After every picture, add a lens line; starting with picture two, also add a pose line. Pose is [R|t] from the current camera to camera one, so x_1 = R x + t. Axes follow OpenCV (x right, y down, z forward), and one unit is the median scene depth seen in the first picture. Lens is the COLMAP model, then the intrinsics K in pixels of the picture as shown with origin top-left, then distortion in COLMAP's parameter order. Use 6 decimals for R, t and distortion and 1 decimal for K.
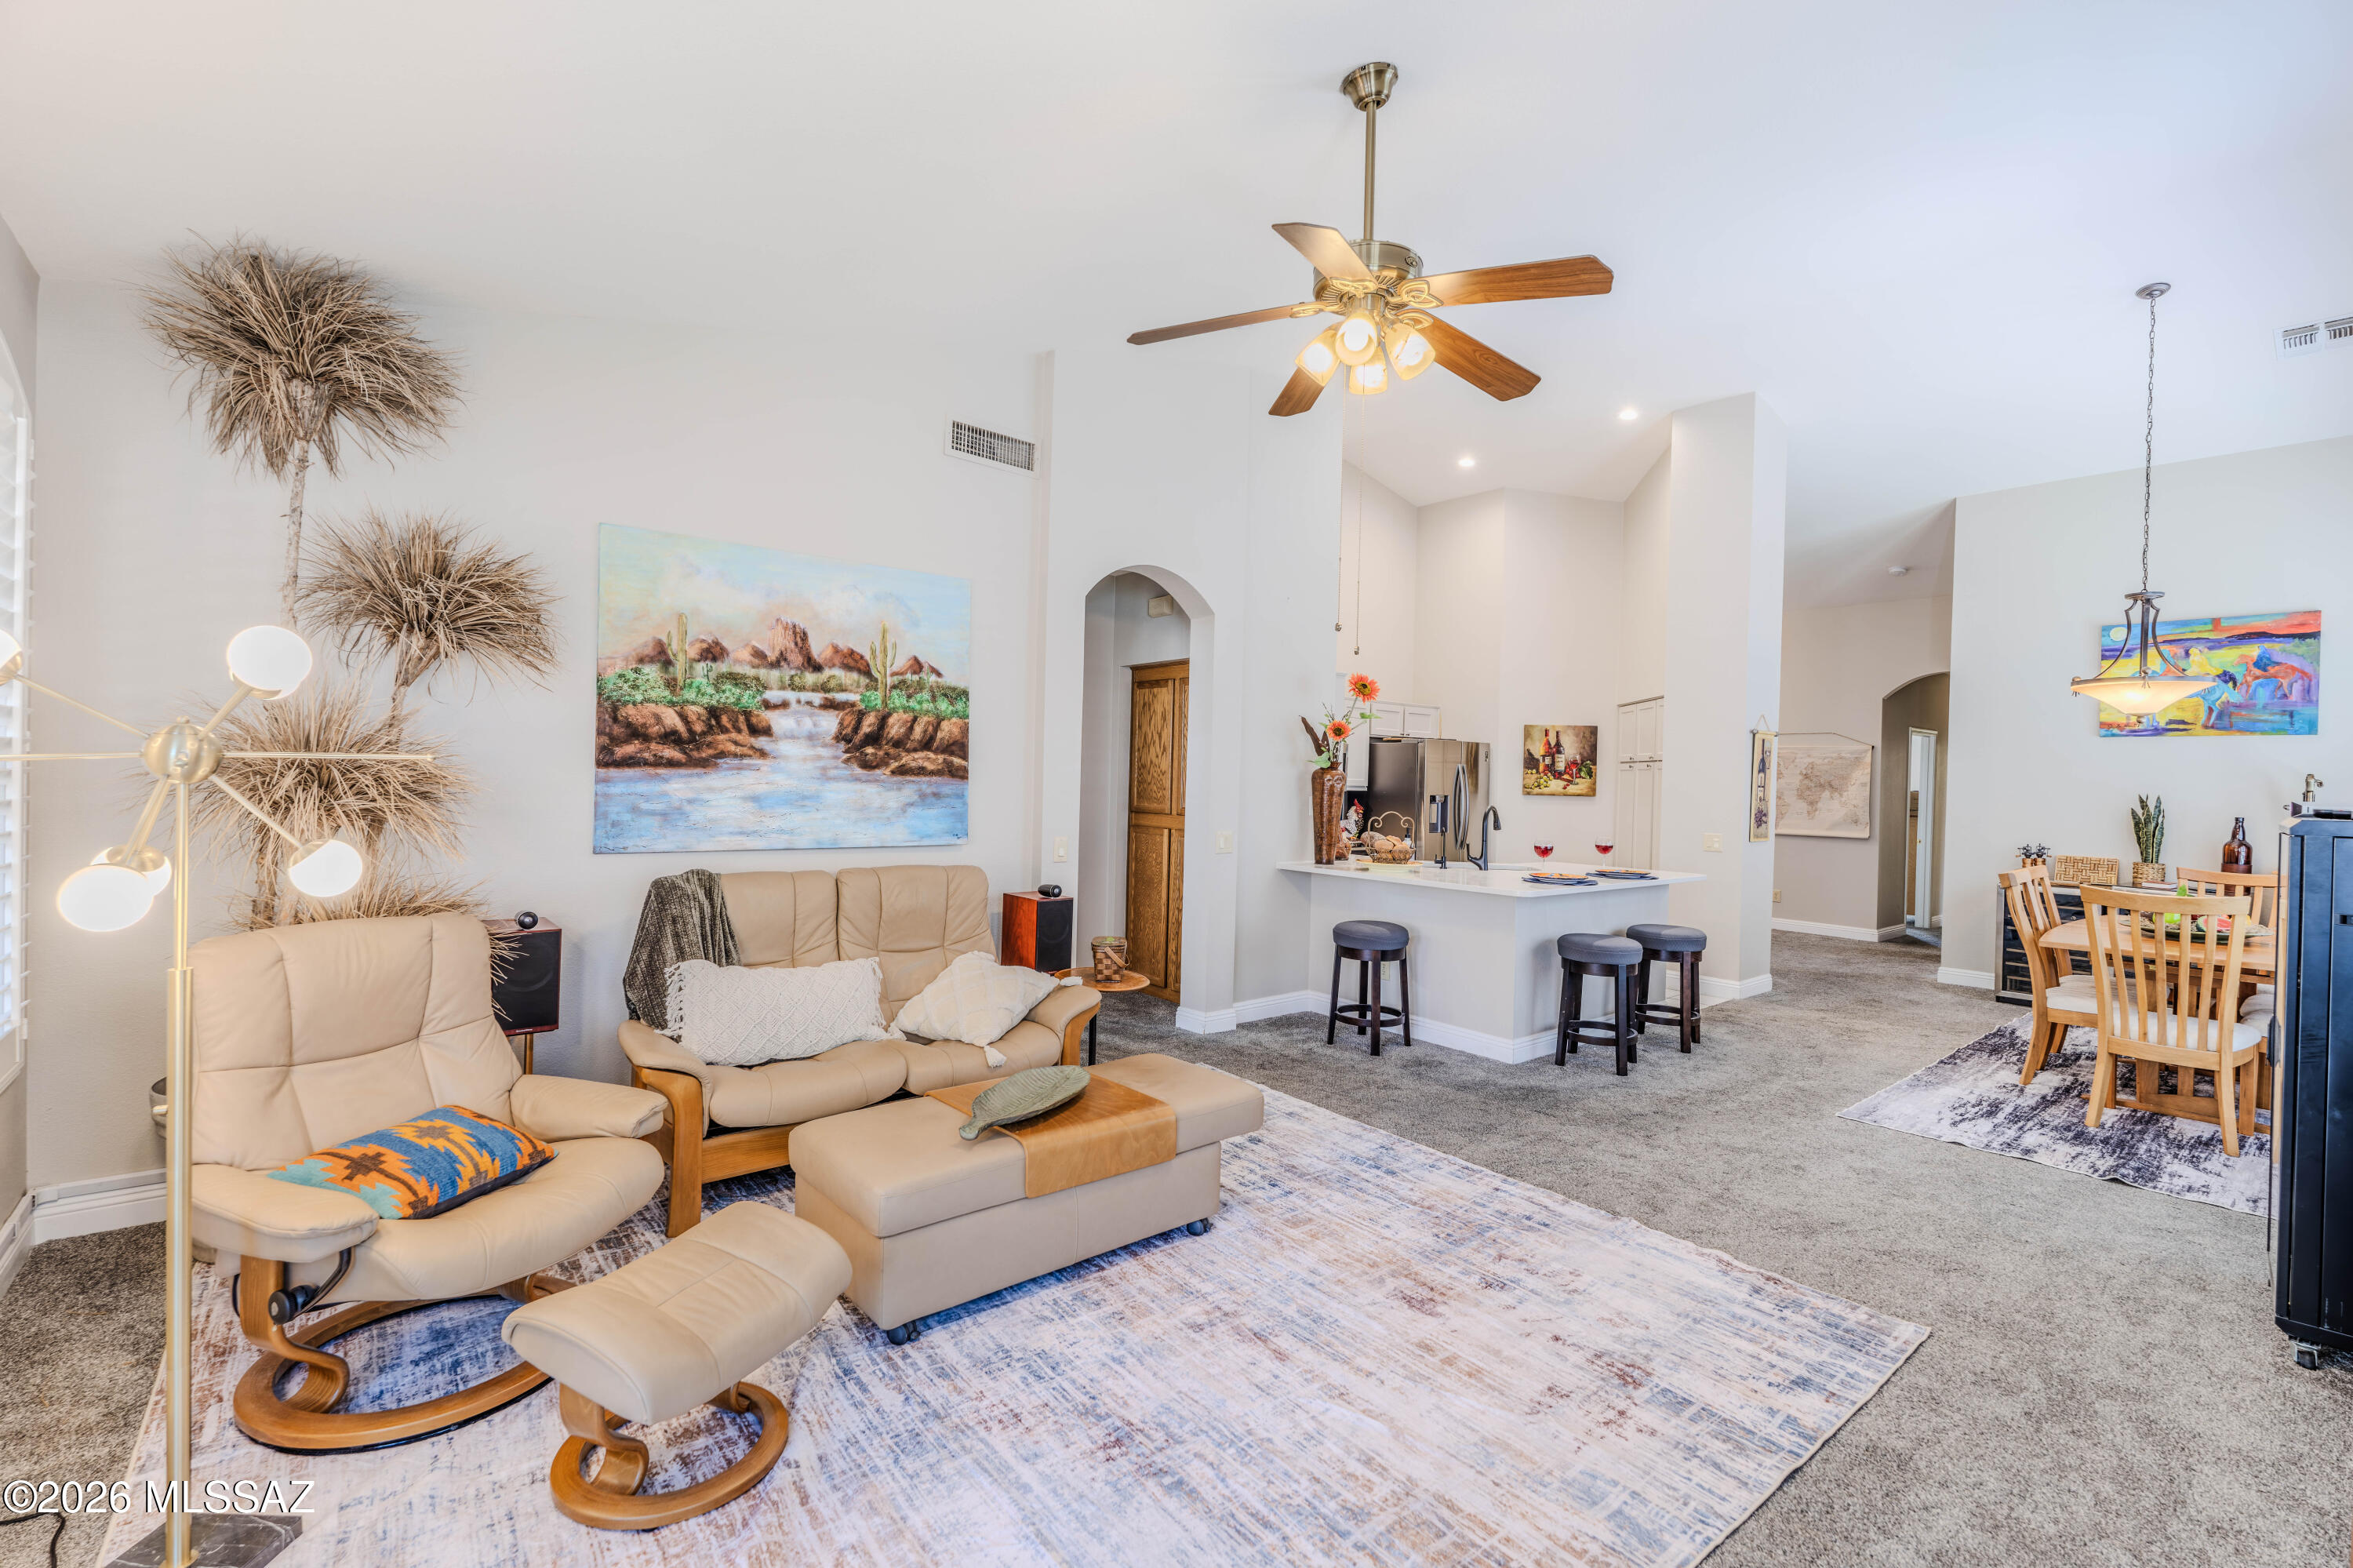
lens RADIAL K [[1025.5, 0, 1171.5], [0, 1025.5, 780.8], [0, 0, 1]] dist [-0.005817, 0.000455]
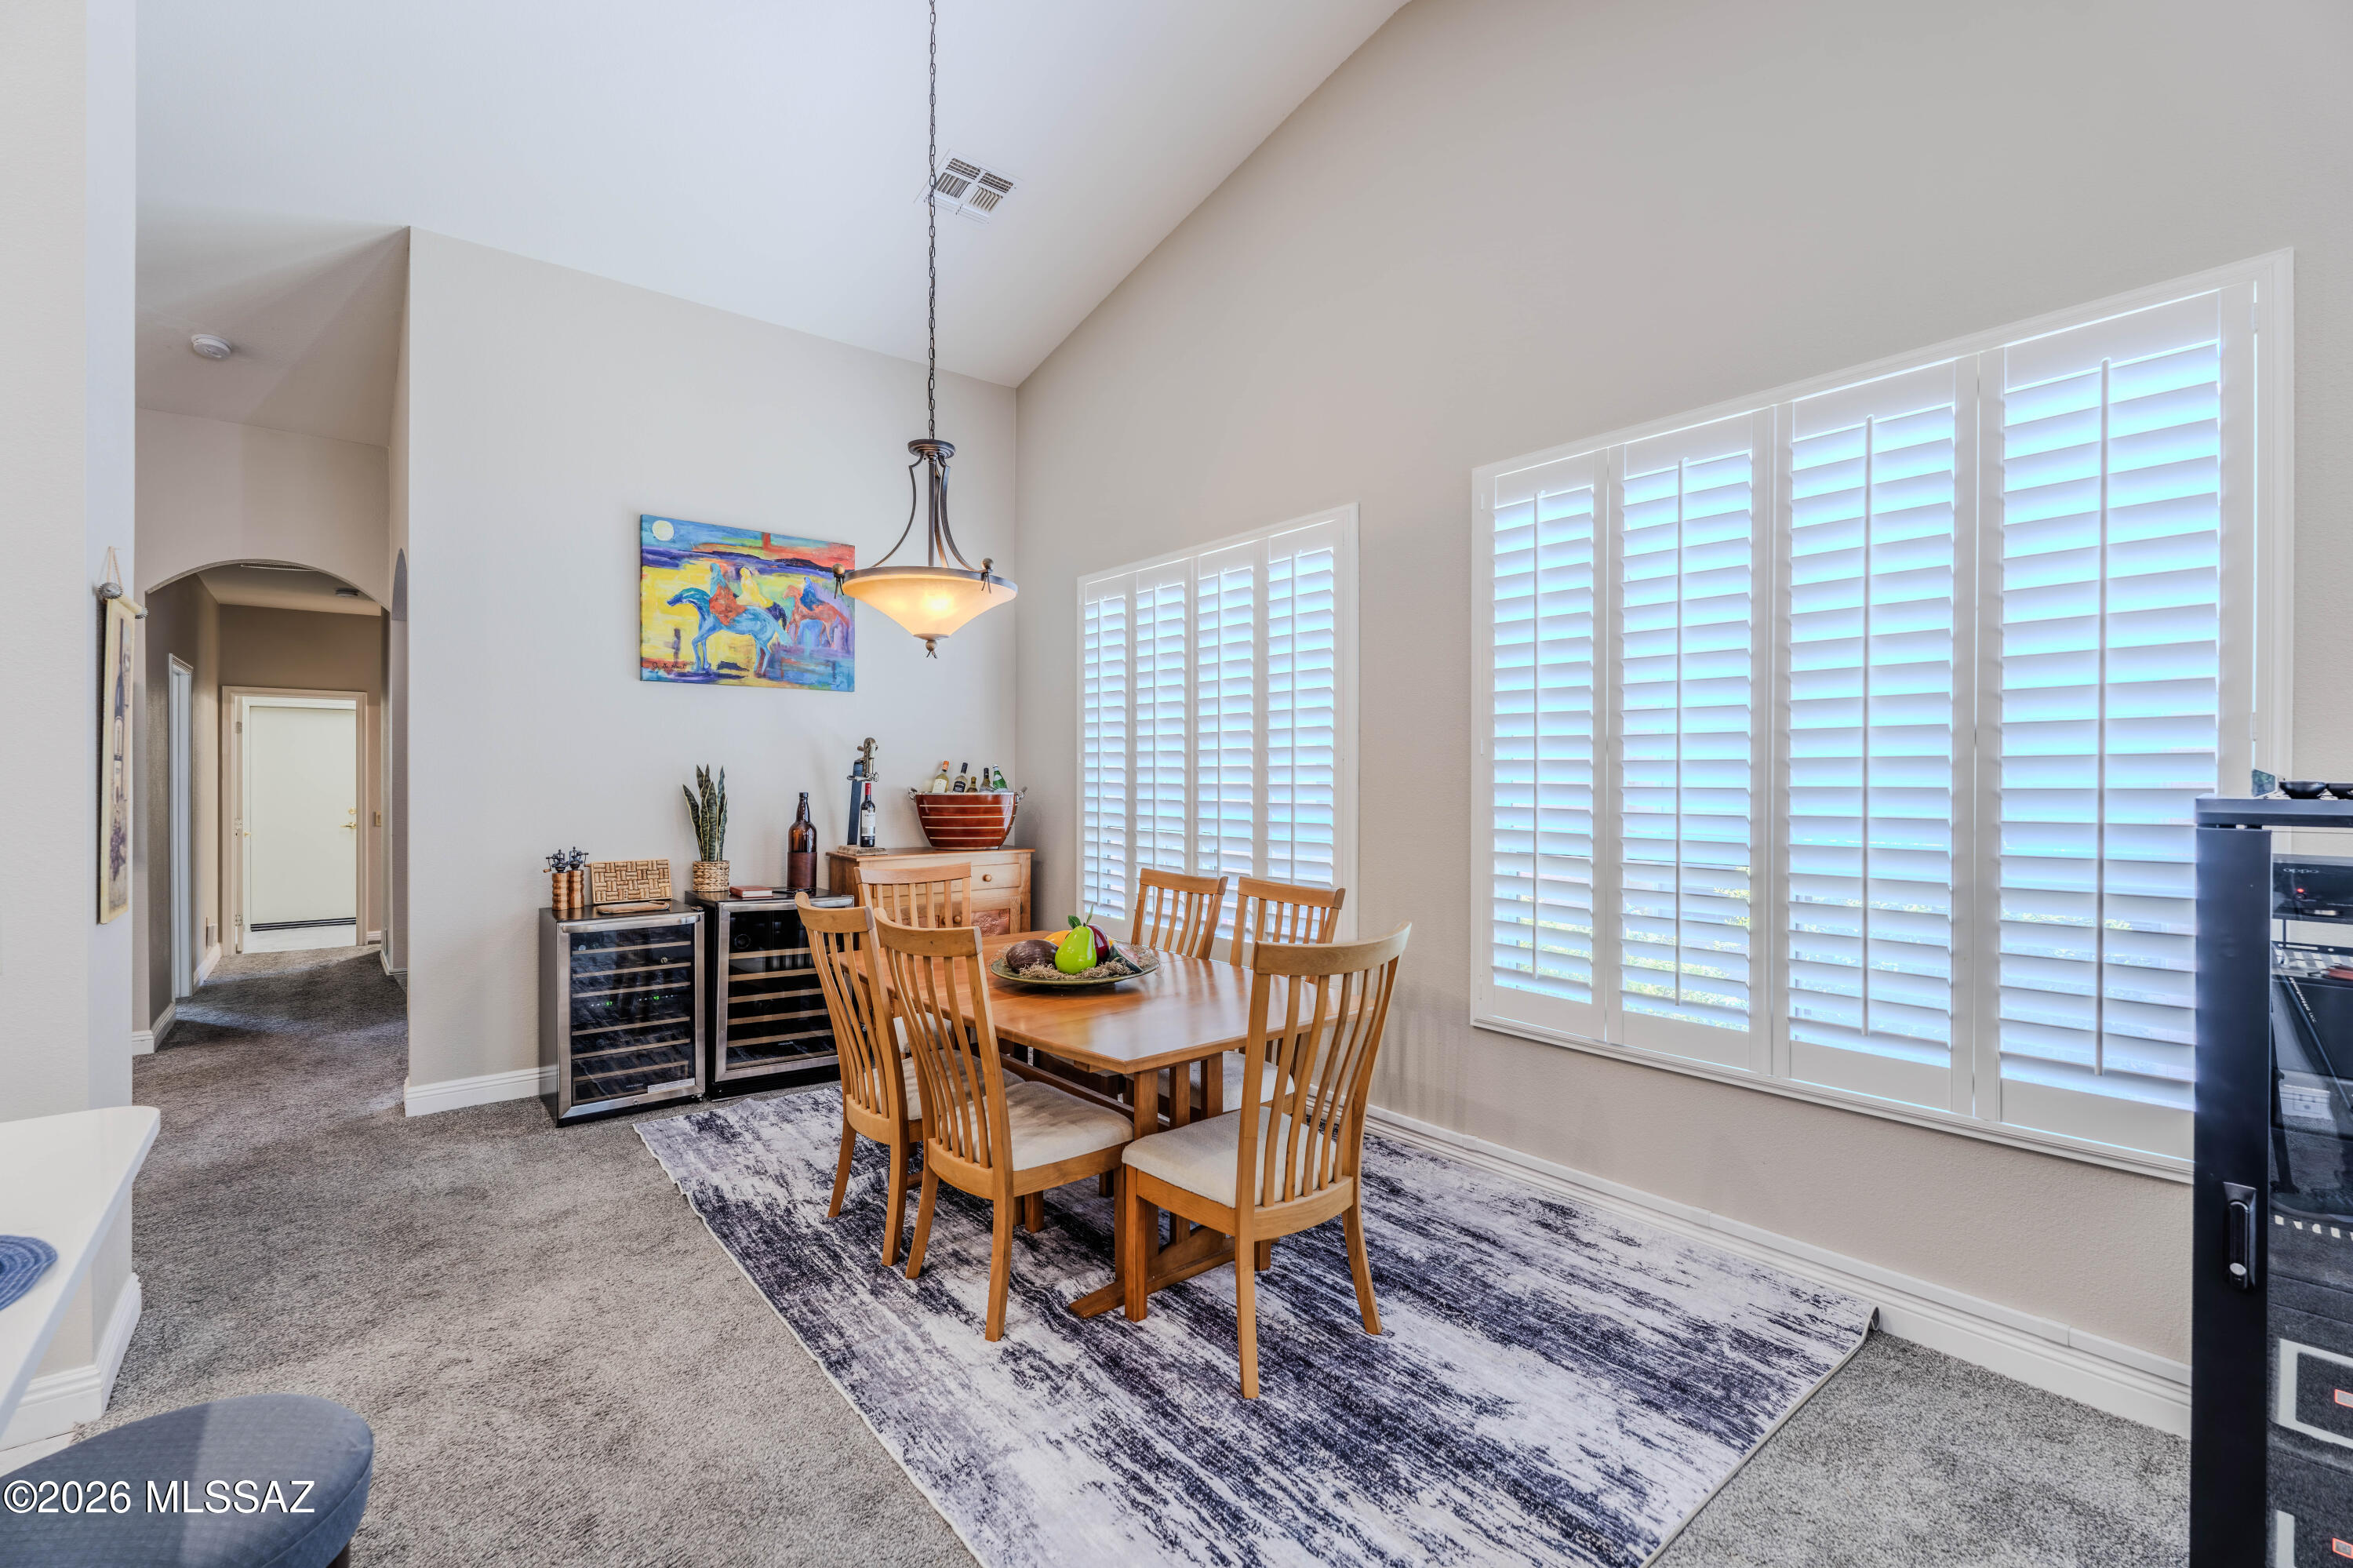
lens RADIAL K [[1025.5, 0, 1171.5], [0, 1025.5, 780.8], [0, 0, 1]] dist [-0.005817, 0.000455]
pose [[0.010518, -0.027177, 0.999575, 0.397692], [0.001507, 0.999630, 0.027163, 0.008940], [-0.999944, 0.001221, 0.010555, 1.069587]]
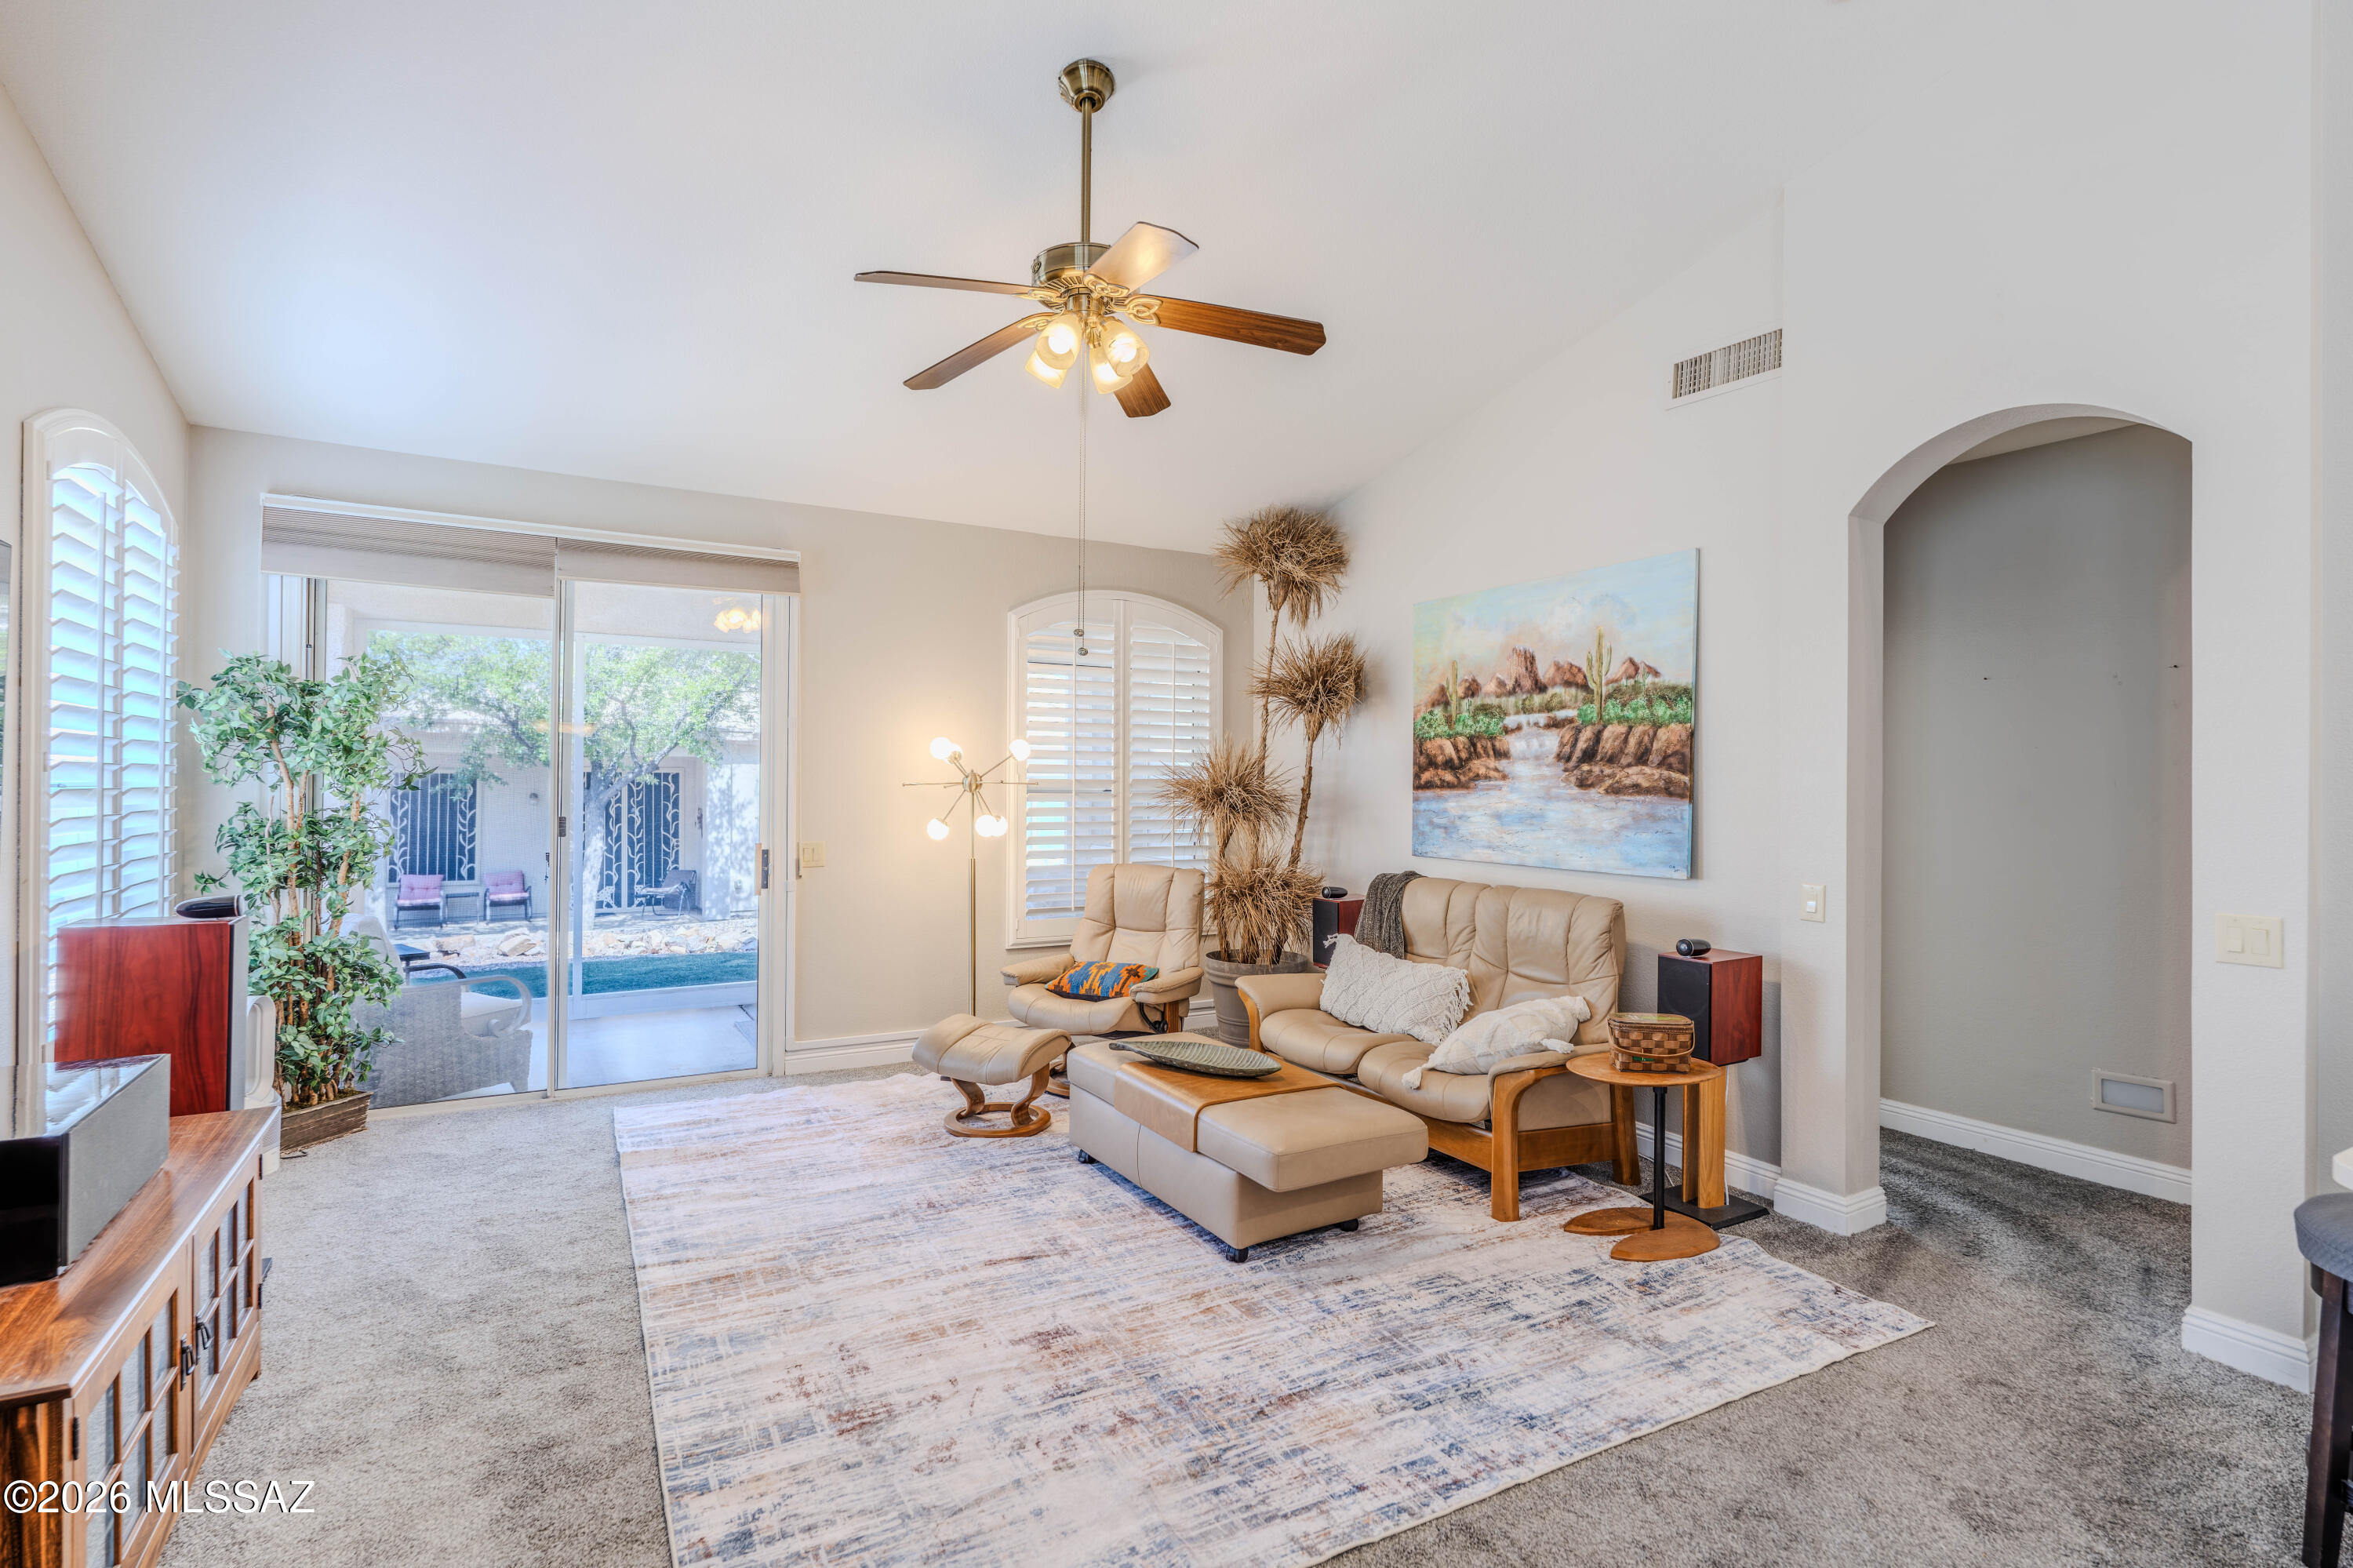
lens RADIAL K [[1122.3, 0, 1171.4], [0, 1122.3, 784.7], [0, 0, 1]] dist [-0.002607, -0.000238]
pose [[-0.168196, -0.025580, -0.985422, 0.810122], [-0.018442, 0.999570, -0.022799, 0.016727], [0.985581, 0.014339, -0.168595, 0.833380]]
